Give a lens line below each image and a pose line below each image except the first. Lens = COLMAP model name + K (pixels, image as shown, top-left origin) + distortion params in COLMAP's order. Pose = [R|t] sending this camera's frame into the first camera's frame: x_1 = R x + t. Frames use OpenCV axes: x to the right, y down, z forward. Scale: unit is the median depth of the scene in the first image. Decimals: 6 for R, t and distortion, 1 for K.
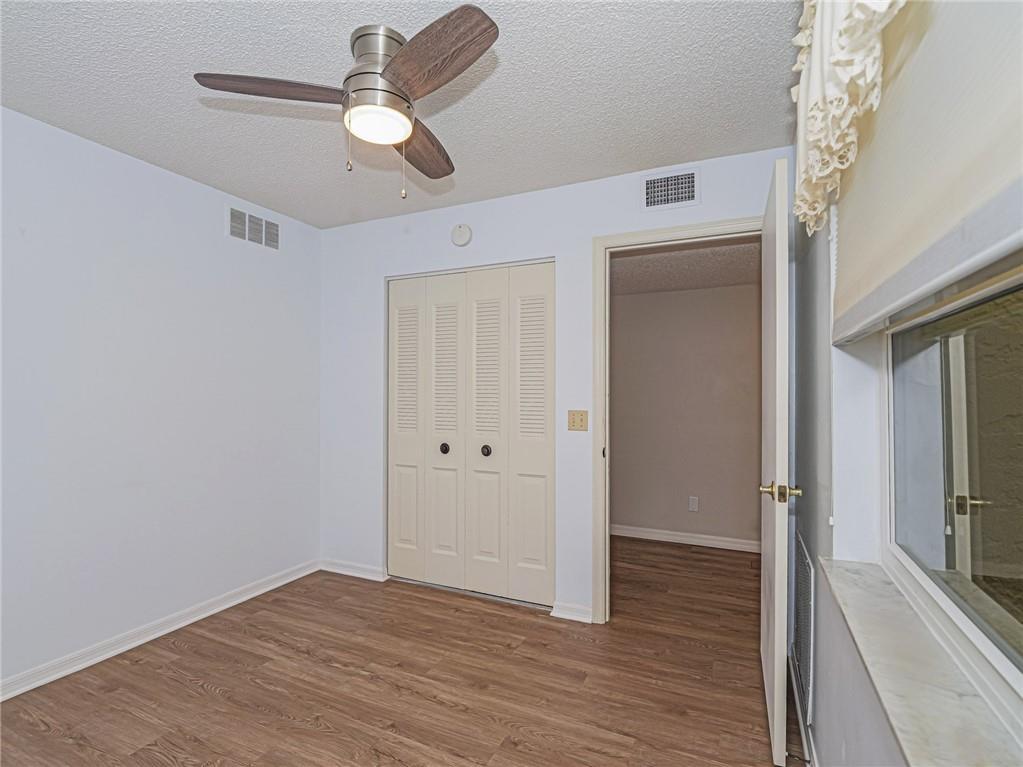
lens RADIAL K [[495.7, 0, 511.1], [0, 495.7, 386.8], [0, 0, 1]] dist [-0.005797, -0.002109]
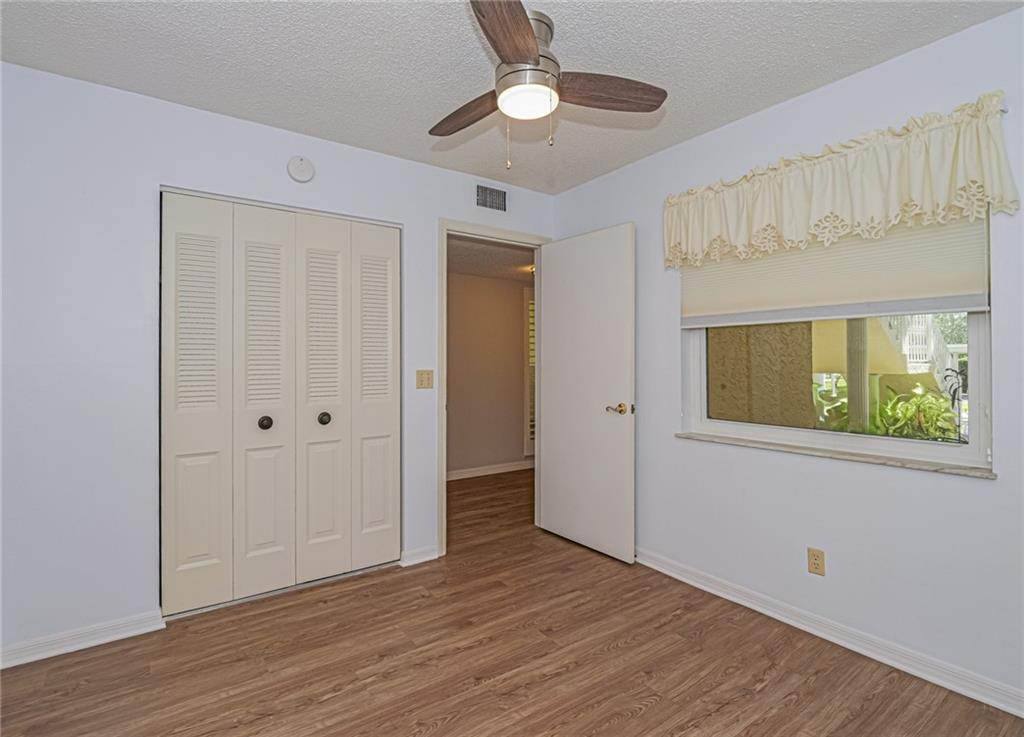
lens RADIAL K [[506.3, 0, 484.9], [0, 506.3, 354.9], [0, 0, 1]] dist [-0.009665, -0.000005]
pose [[0.507167, 0.007403, 0.861816, -0.788183], [-0.006754, 0.999967, -0.004615, 0.018233], [-0.861821, -0.003480, 0.507200, 0.324308]]
